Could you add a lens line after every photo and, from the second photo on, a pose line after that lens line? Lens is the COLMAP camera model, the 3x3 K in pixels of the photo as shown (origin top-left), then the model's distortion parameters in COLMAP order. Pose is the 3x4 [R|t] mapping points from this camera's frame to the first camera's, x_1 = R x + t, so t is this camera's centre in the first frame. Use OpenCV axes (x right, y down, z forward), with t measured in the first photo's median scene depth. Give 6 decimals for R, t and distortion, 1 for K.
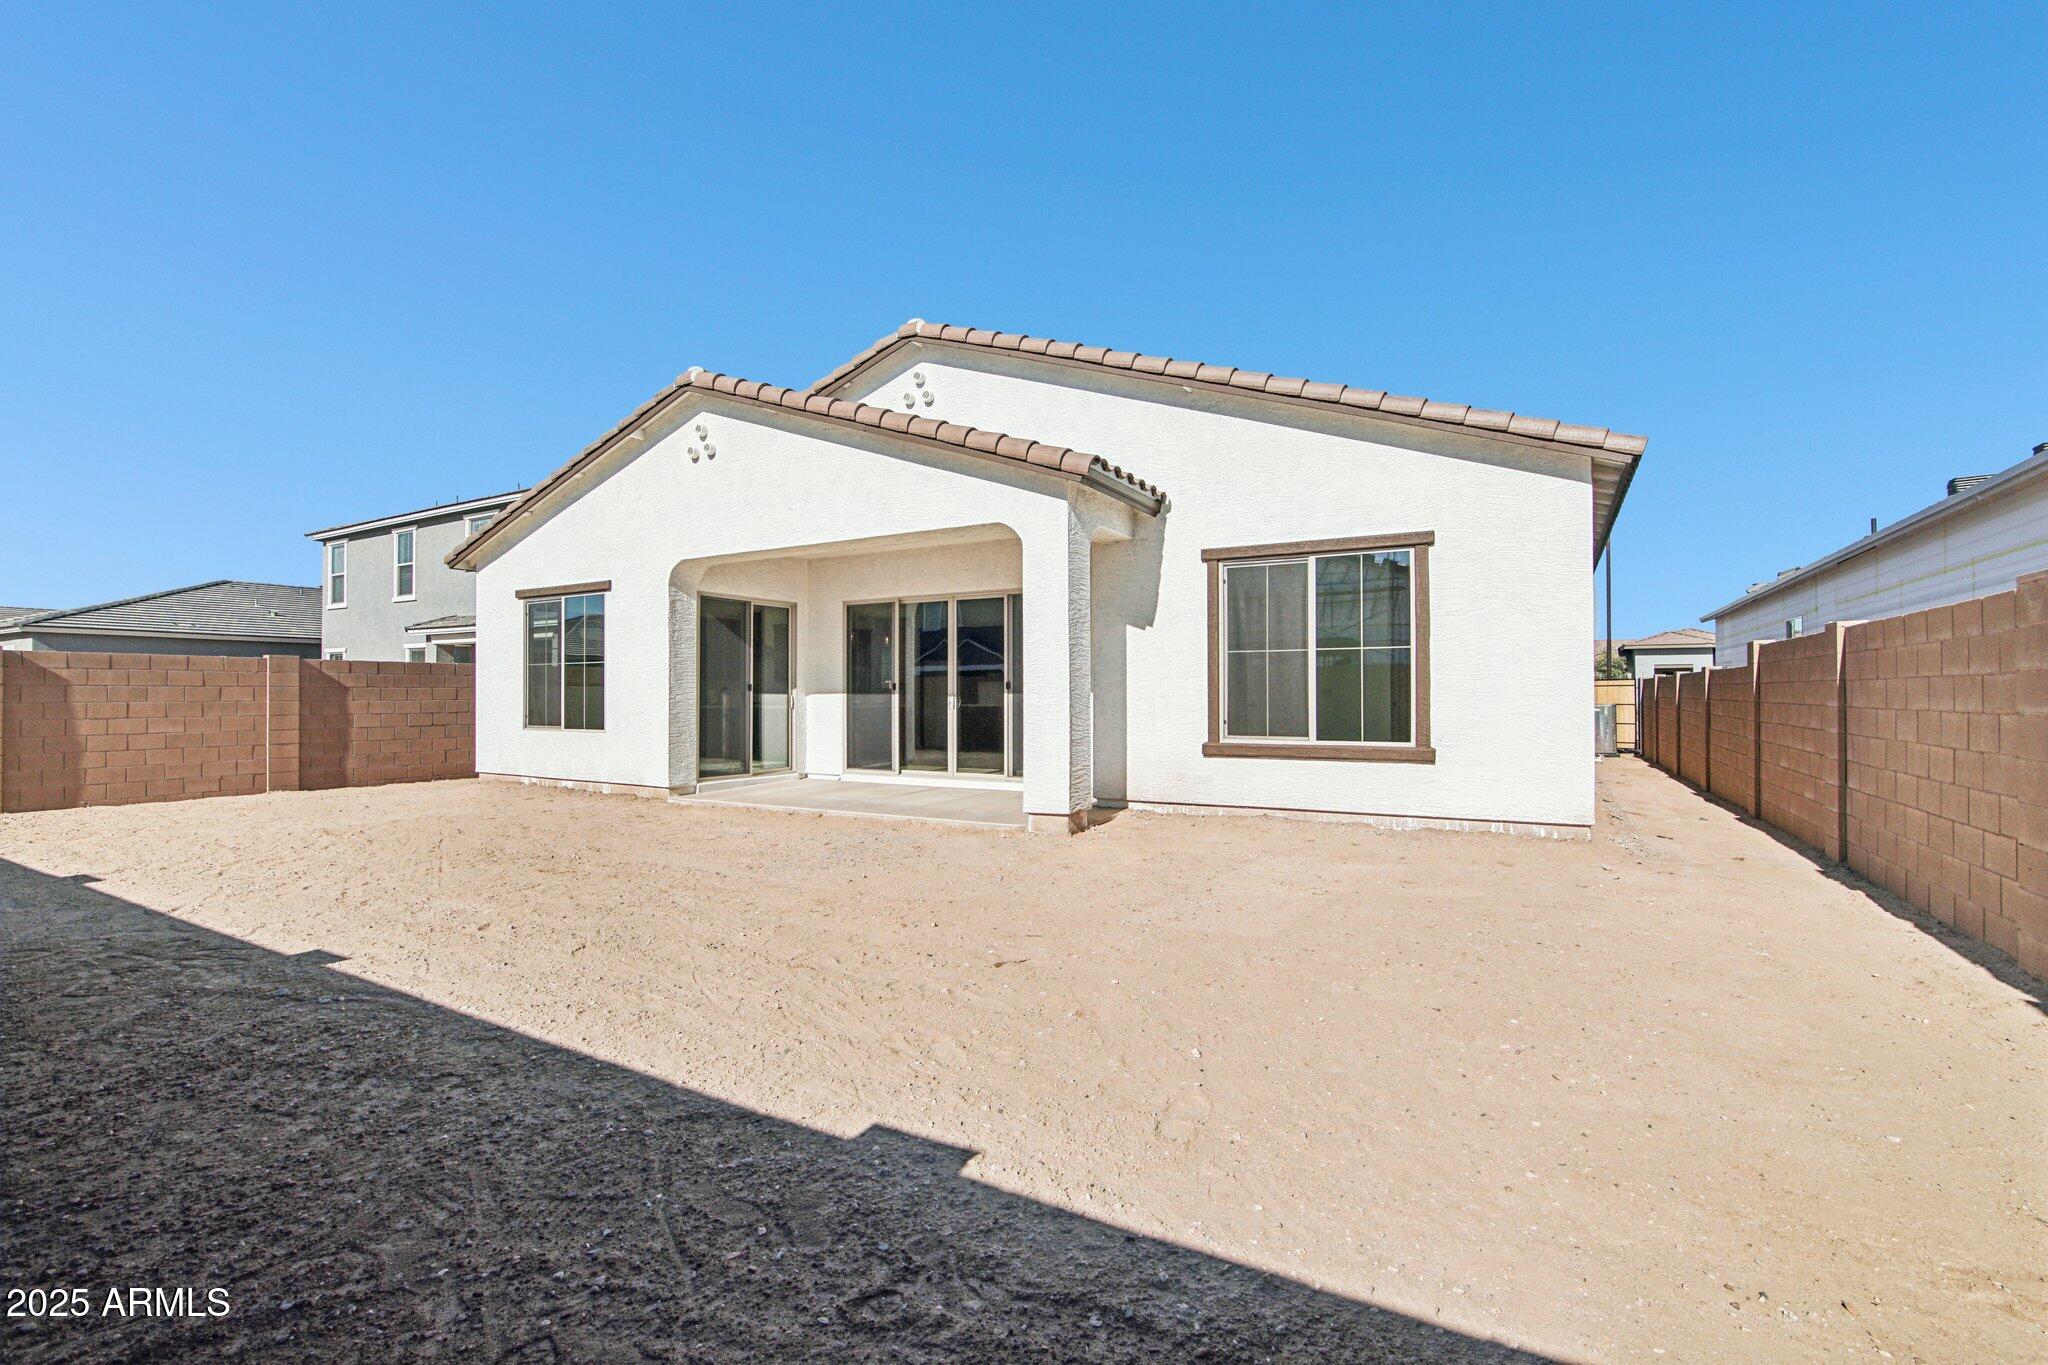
lens RADIAL K [[928.0, 0, 994.6], [0, 928.0, 680.9], [0, 0, 1]] dist [-0.042474, 0.008847]
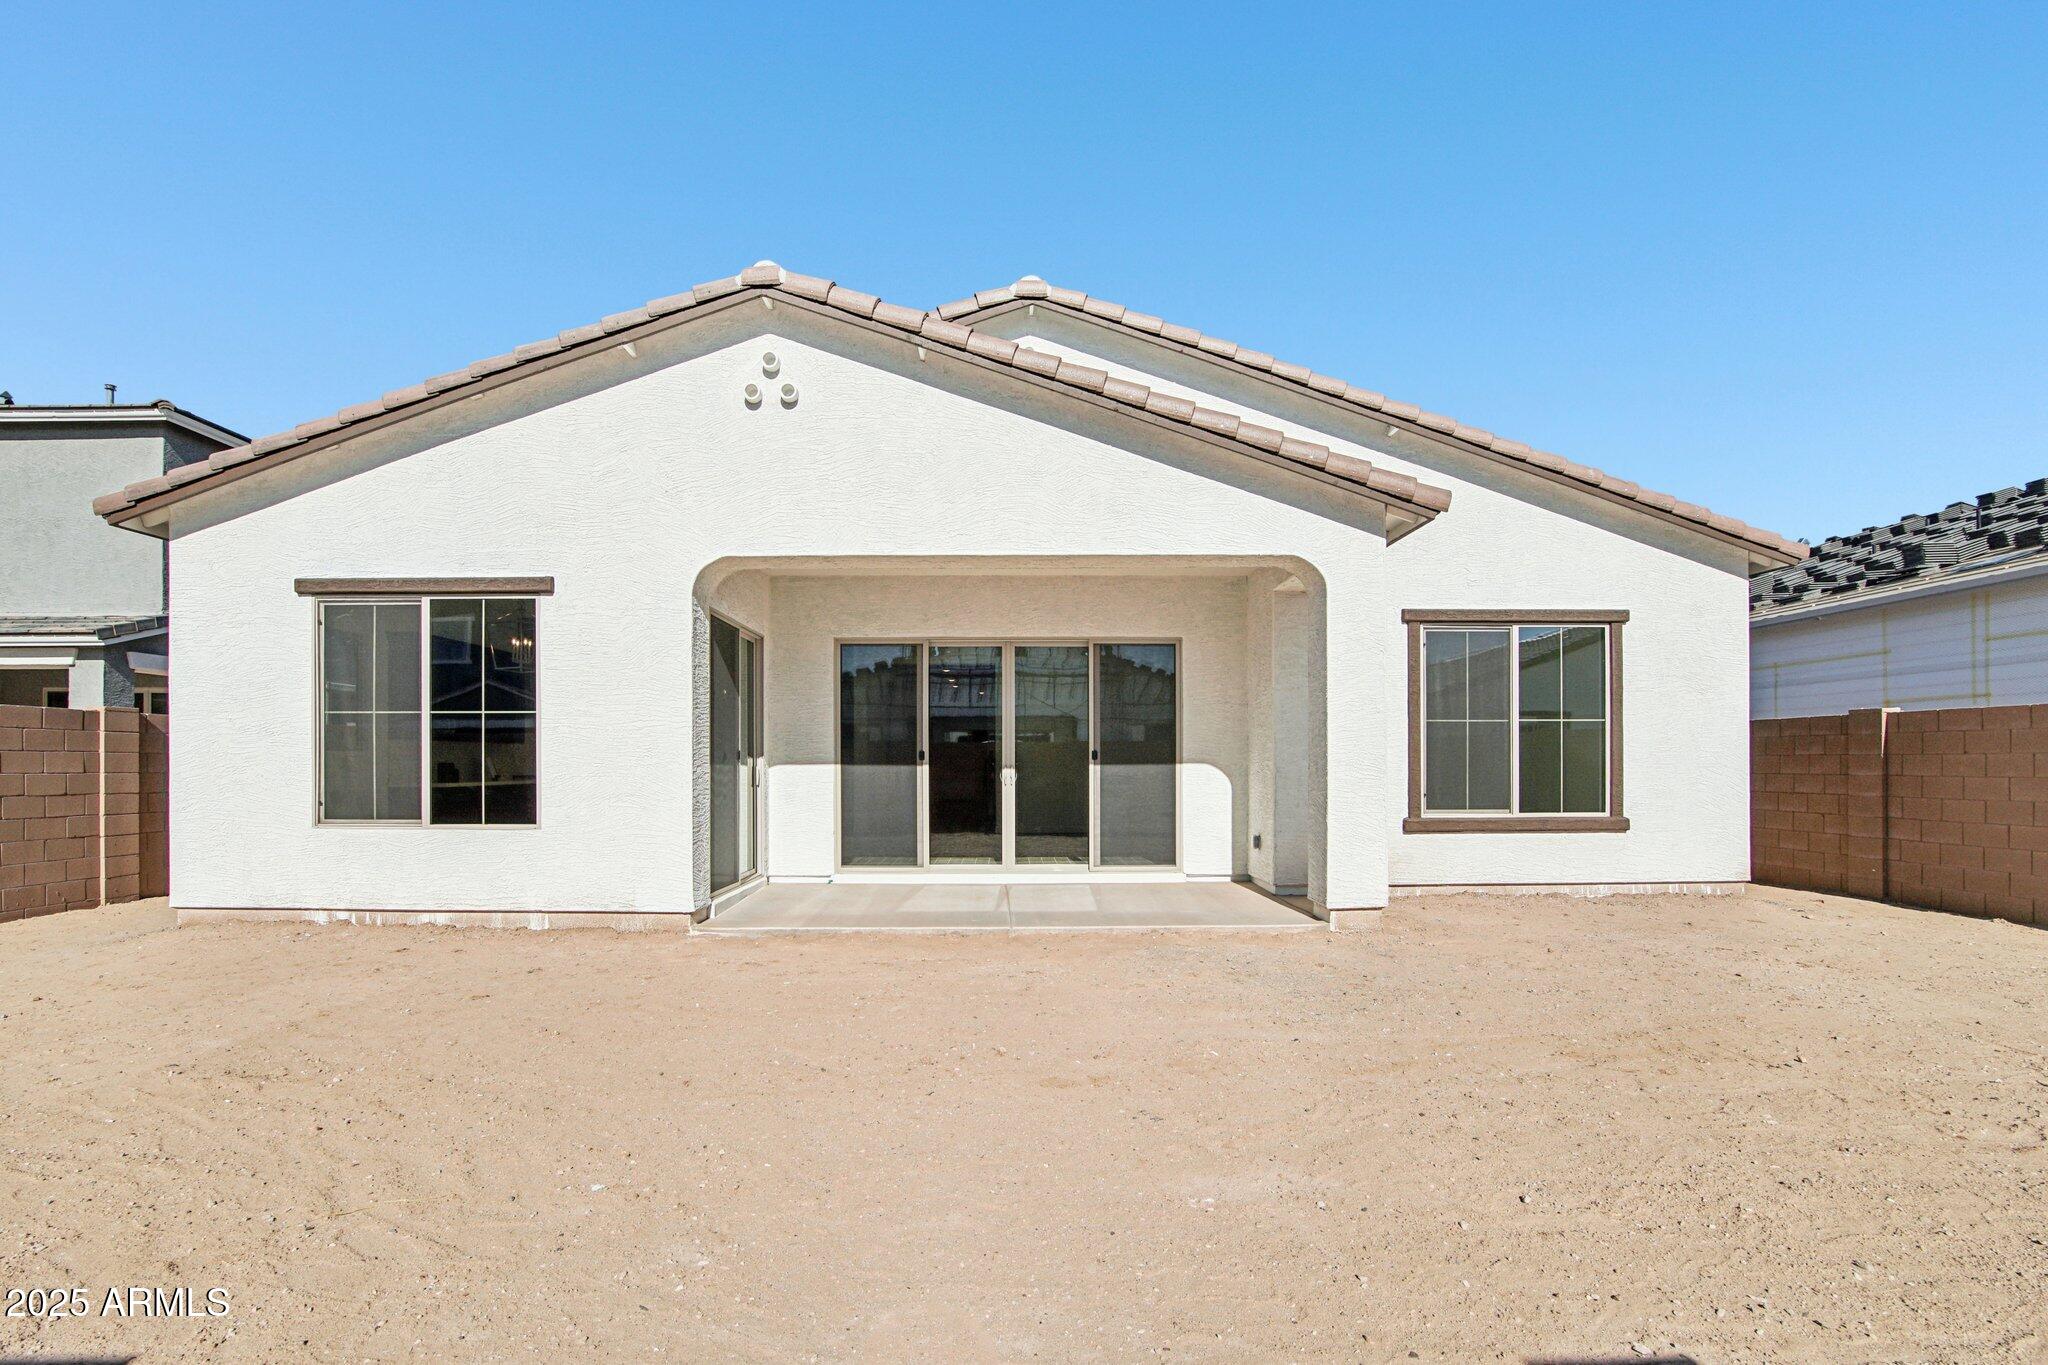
lens RADIAL K [[975.5, 0, 1022.9], [0, 975.5, 759.0], [0, 0, 1]] dist [-0.029931, -0.000497]
pose [[0.855733, 0.003403, 0.517407, -0.590691], [-0.007770, 0.999950, 0.006274, 0.004460], [-0.517360, -0.009389, 0.855717, 0.360253]]
